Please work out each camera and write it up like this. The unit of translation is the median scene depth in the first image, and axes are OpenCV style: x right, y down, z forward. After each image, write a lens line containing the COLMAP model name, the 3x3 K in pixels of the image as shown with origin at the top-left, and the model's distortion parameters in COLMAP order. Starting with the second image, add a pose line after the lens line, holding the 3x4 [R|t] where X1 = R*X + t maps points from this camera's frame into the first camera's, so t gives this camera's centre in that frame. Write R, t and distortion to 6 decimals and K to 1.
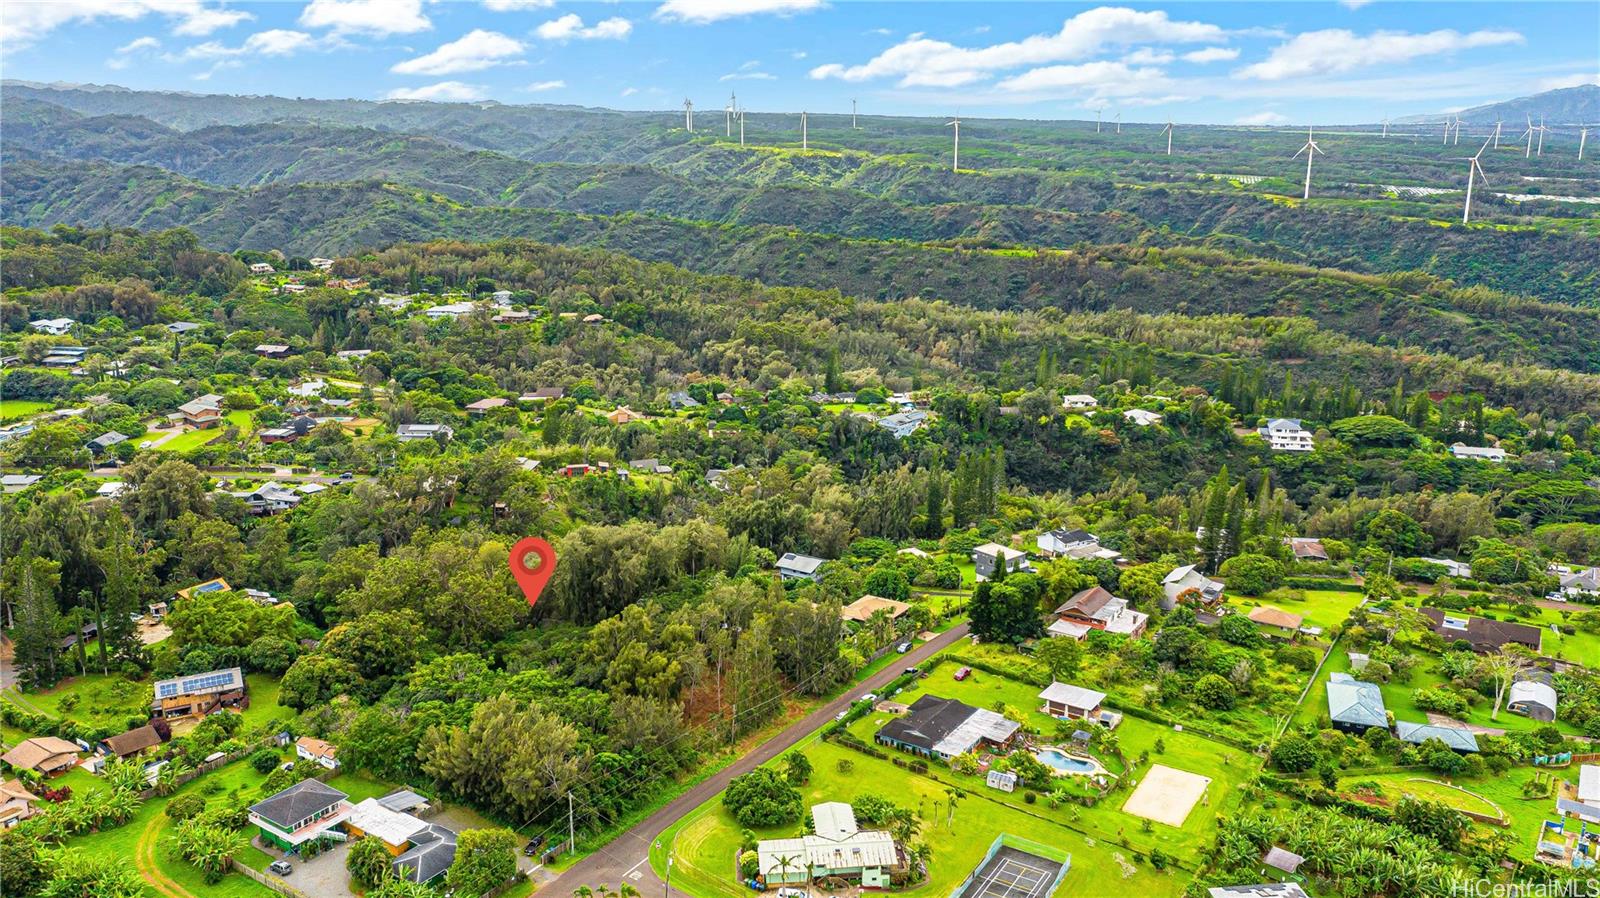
lens RADIAL K [[1255.1, 0, 796.3], [0, 1255.1, 456.0], [0, 0, 1]] dist [-0.020813, 0.054658]
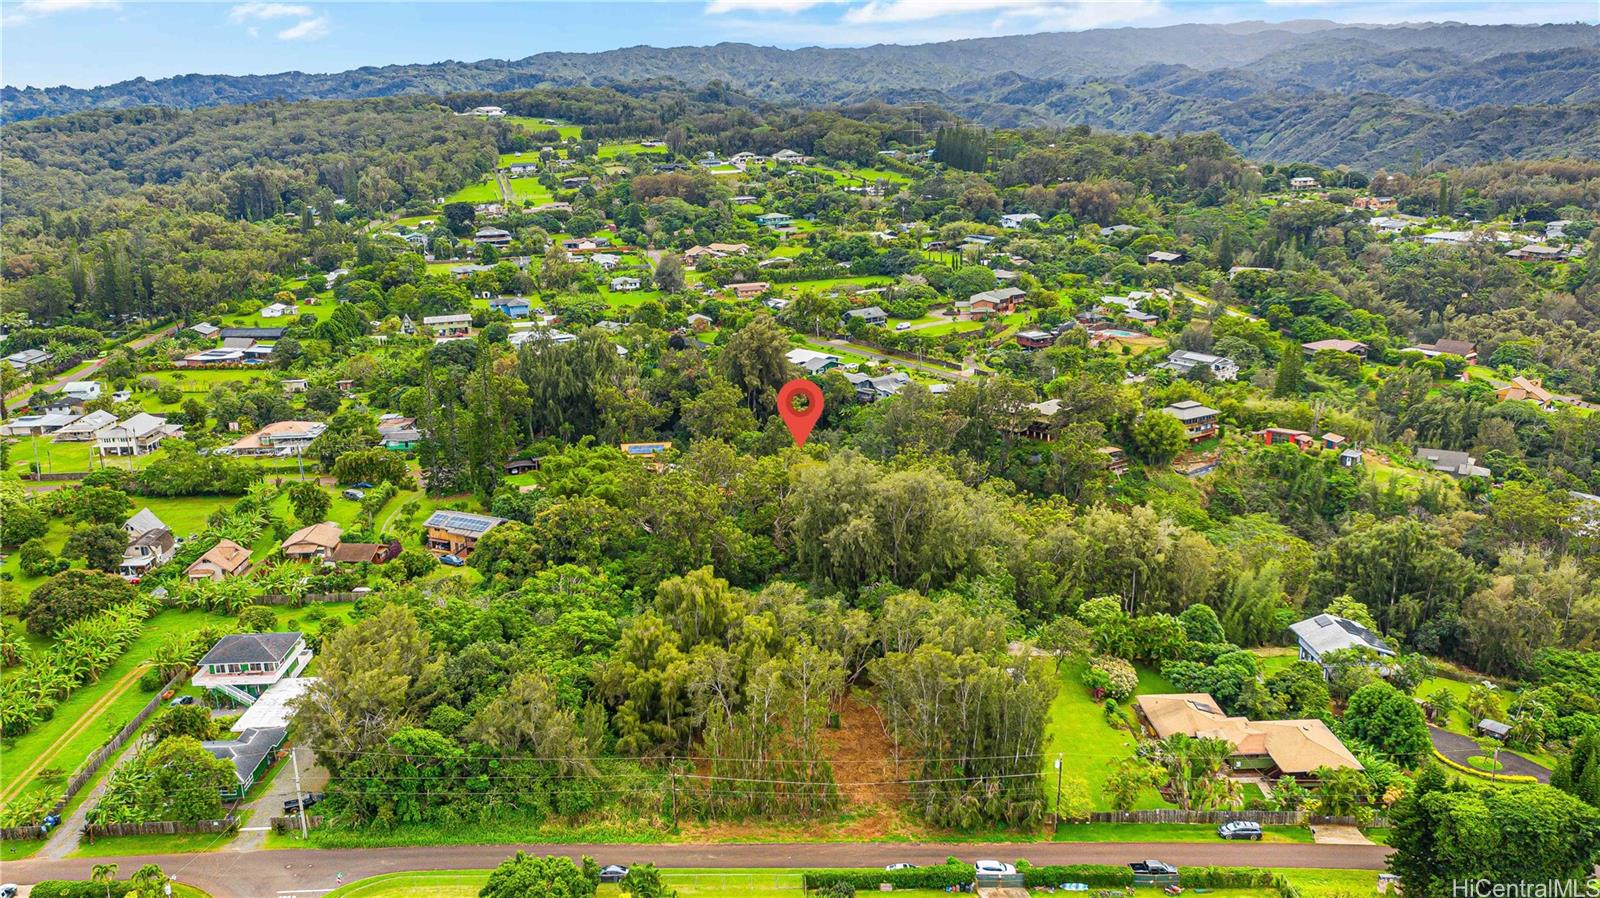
lens RADIAL K [[1297.8, 0, 753.2], [0, 1297.8, 451.3], [0, 0, 1]] dist [-0.023611, 0.054885]
pose [[0.564133, 0.201953, -0.800605, 0.169688], [-0.178132, 0.976561, 0.120821, -0.010989], [0.806240, 0.074454, 0.586885, 0.248021]]
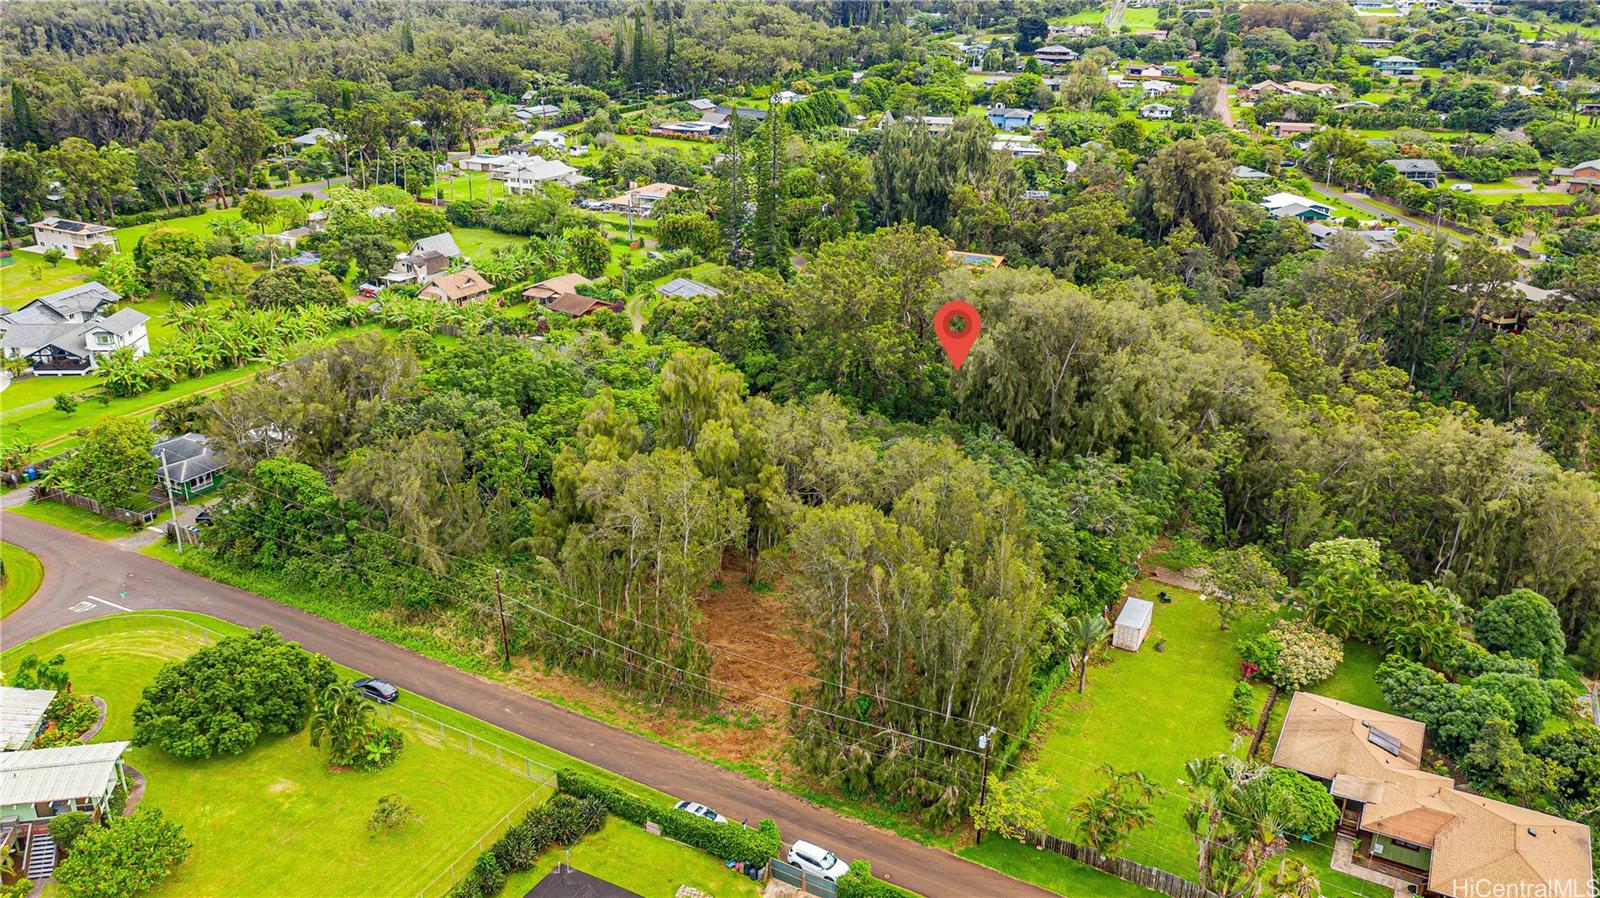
lens RADIAL K [[1255.1, 0, 796.3], [0, 1255.1, 456.0], [0, 0, 1]] dist [-0.020813, 0.054658]
pose [[0.097365, 0.370489, -0.923720, 0.139615], [-0.264124, 0.904468, 0.334927, -0.007568], [0.959562, 0.211366, 0.185919, 0.384657]]
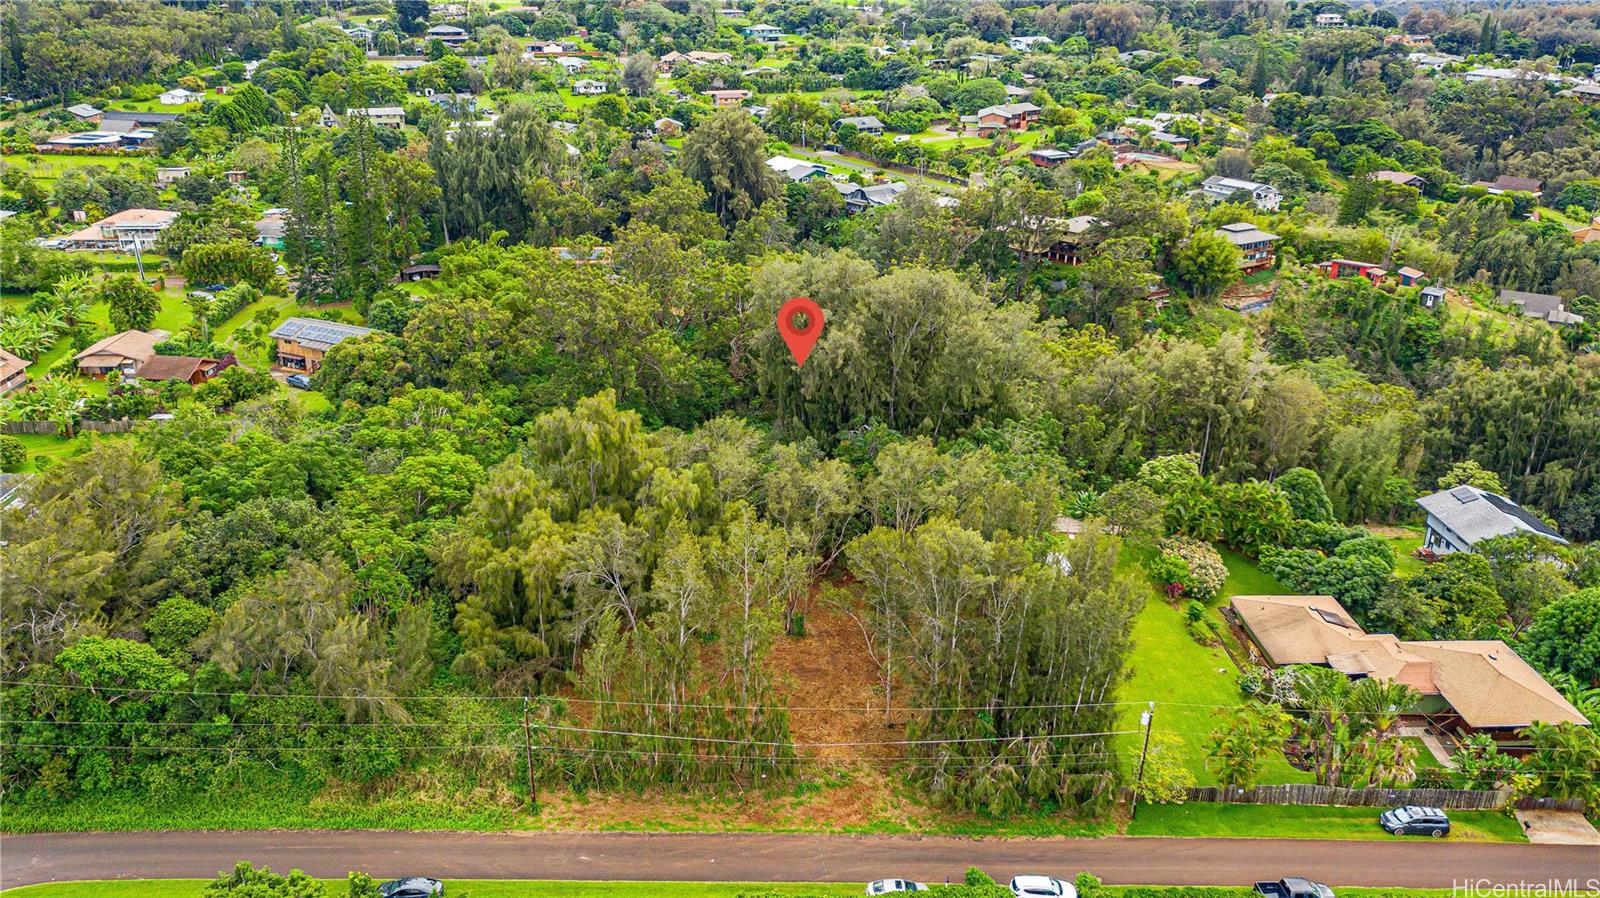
lens RADIAL K [[1255.1, 0, 796.3], [0, 1255.1, 456.0], [0, 0, 1]] dist [-0.020813, 0.054658]
pose [[0.590843, 0.313340, -0.743453, 0.095654], [-0.214612, 0.949340, 0.229555, 0.010923], [0.777718, 0.023923, 0.628157, 0.315053]]
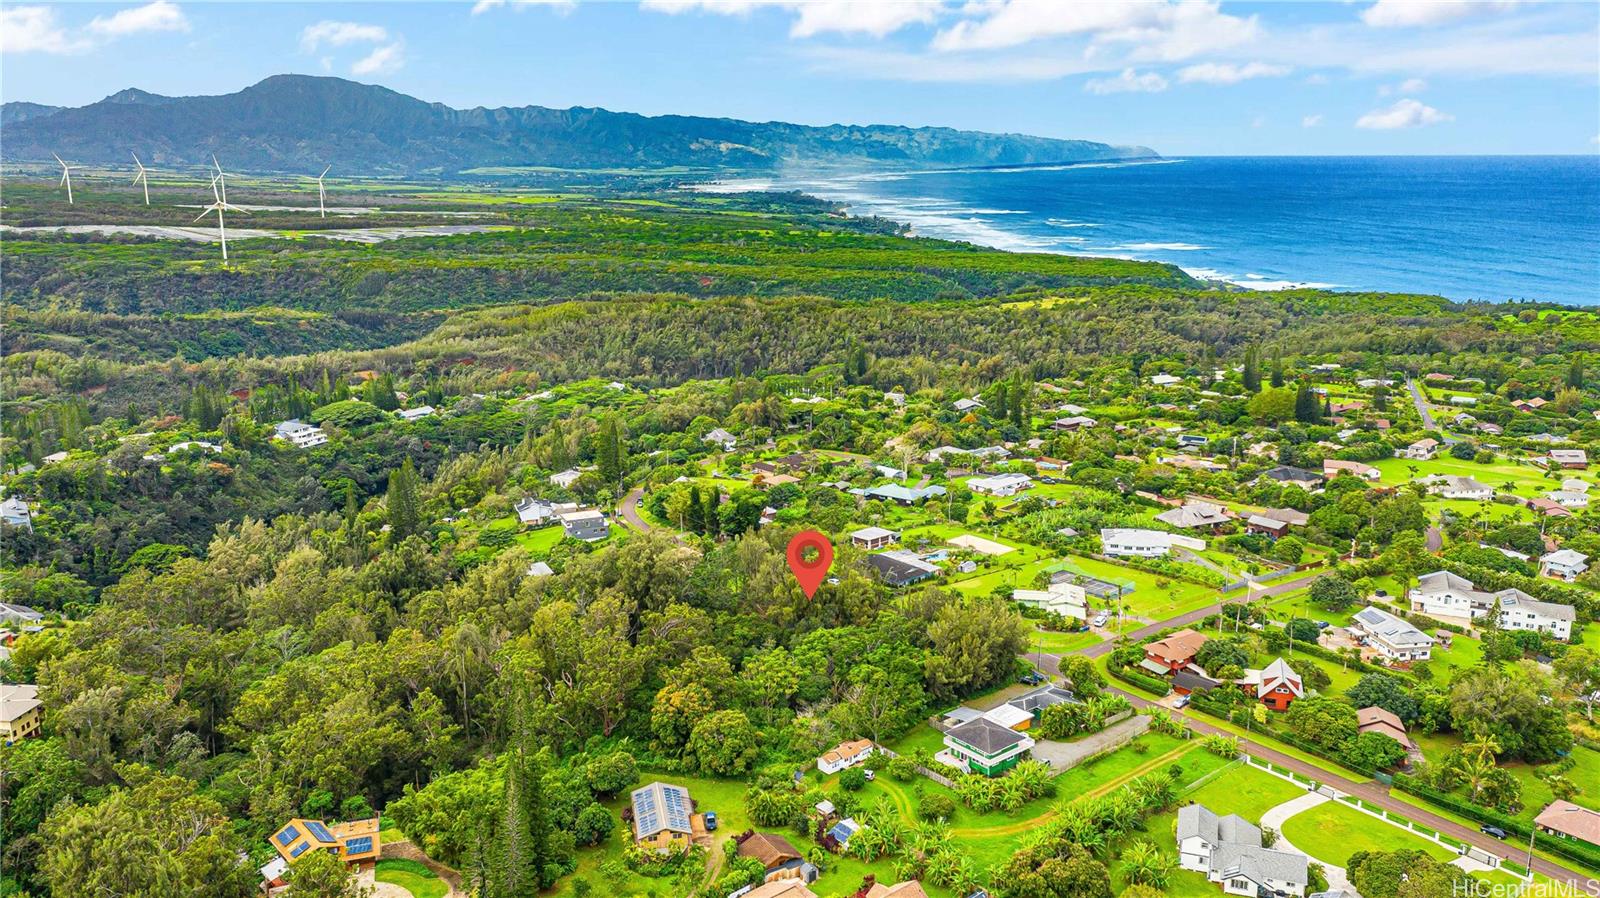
lens RADIAL K [[1255.1, 0, 796.3], [0, 1255.1, 456.0], [0, 0, 1]] dist [-0.020813, 0.054658]
pose [[0.264616, -0.229095, 0.936747, -0.492392], [0.246172, 0.955237, 0.164077, -0.067726], [-0.932404, 0.187183, 0.309167, 0.254500]]
